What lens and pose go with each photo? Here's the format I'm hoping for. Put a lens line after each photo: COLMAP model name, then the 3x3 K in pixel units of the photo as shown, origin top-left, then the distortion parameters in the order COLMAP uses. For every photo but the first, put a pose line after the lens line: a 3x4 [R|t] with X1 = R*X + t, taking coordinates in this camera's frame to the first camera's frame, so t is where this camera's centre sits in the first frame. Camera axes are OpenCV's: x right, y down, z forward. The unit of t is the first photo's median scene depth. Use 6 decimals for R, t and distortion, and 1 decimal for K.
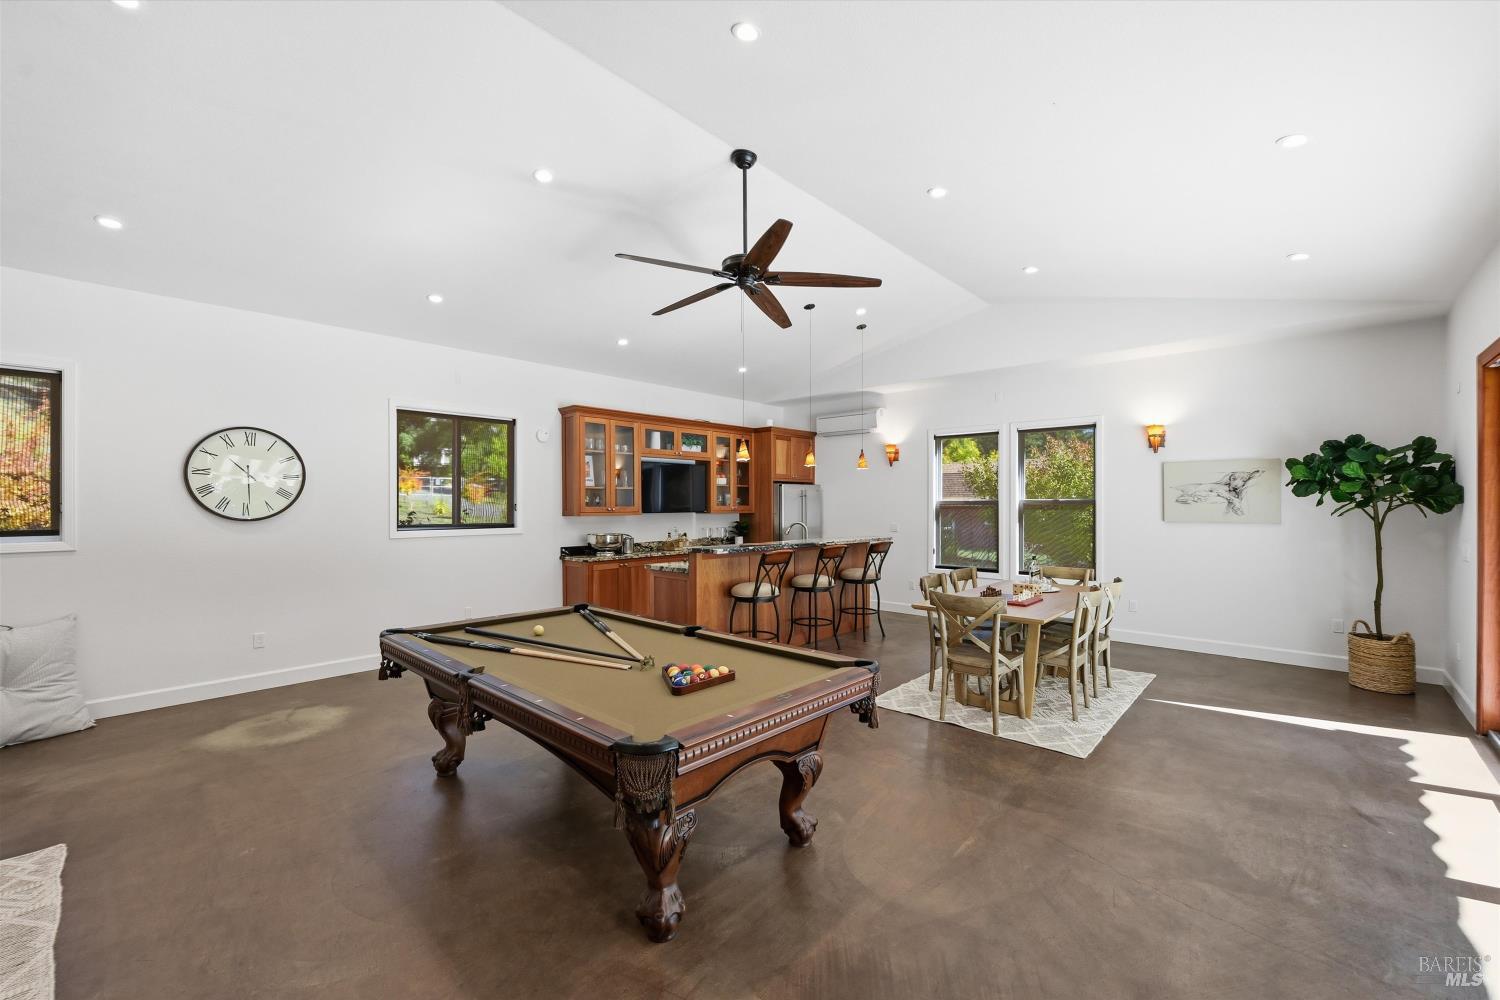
lens RADIAL K [[612.3, 0, 757.1], [0, 612.3, 504.4], [0, 0, 1]] dist [-0.000060, -0.000068]
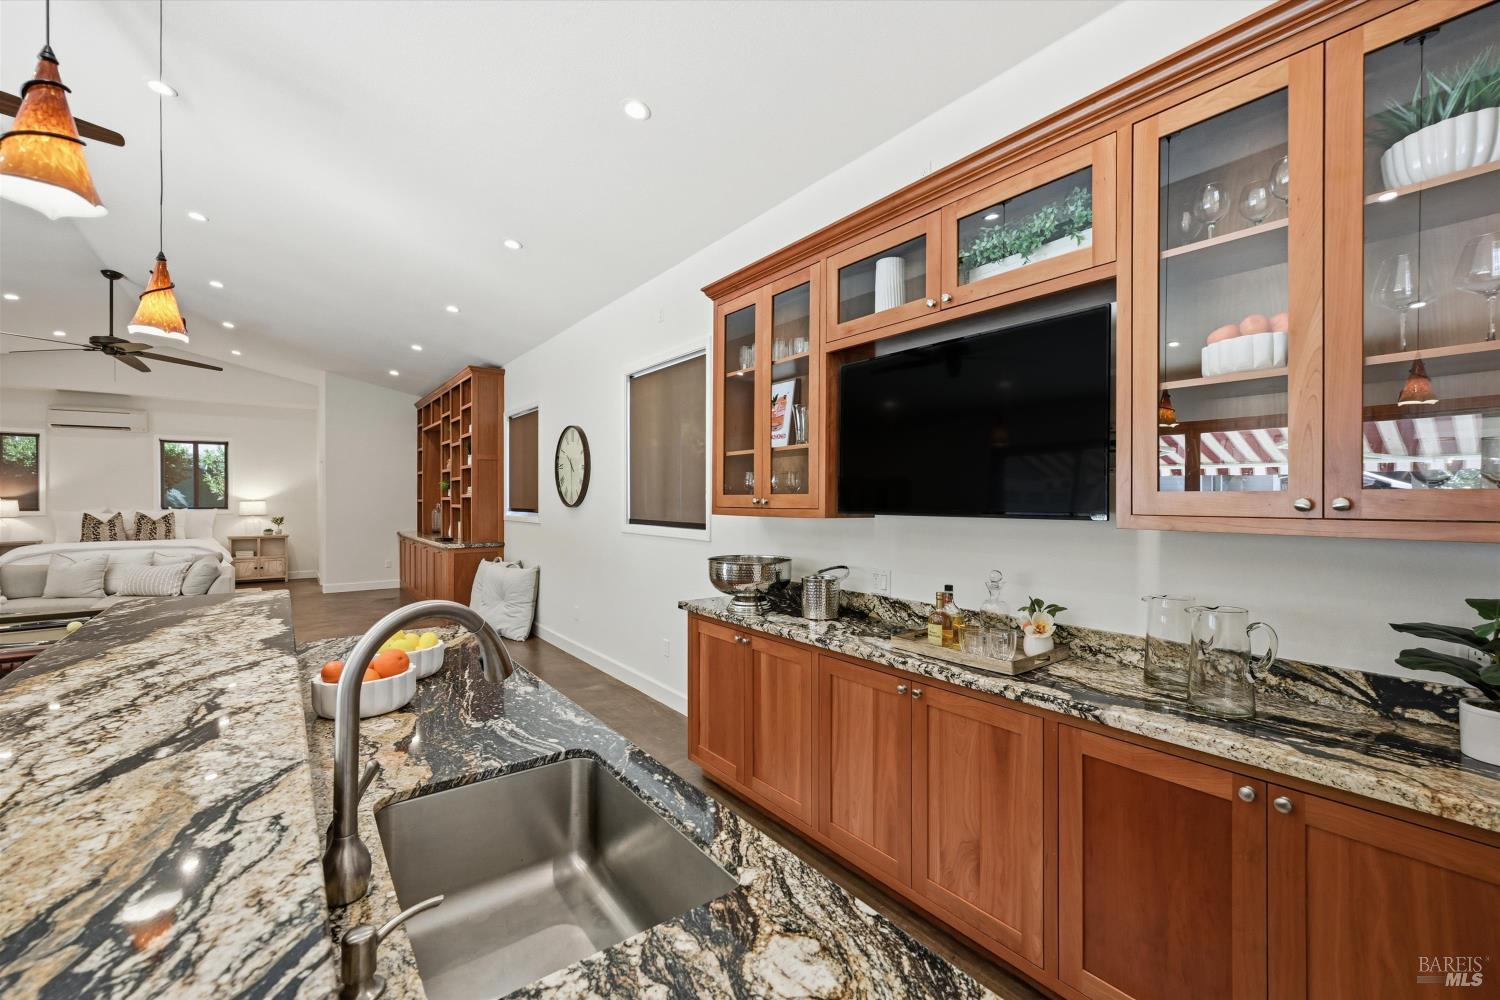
lens RADIAL K [[612.3, 0, 757.1], [0, 612.3, 504.4], [0, 0, 1]] dist [-0.000060, -0.000068]
pose [[-0.170475, 0.010279, -0.985308, 0.244636], [-0.004141, 0.999929, 0.011148, 0.007417], [0.985353, 0.005981, -0.170421, 1.492832]]
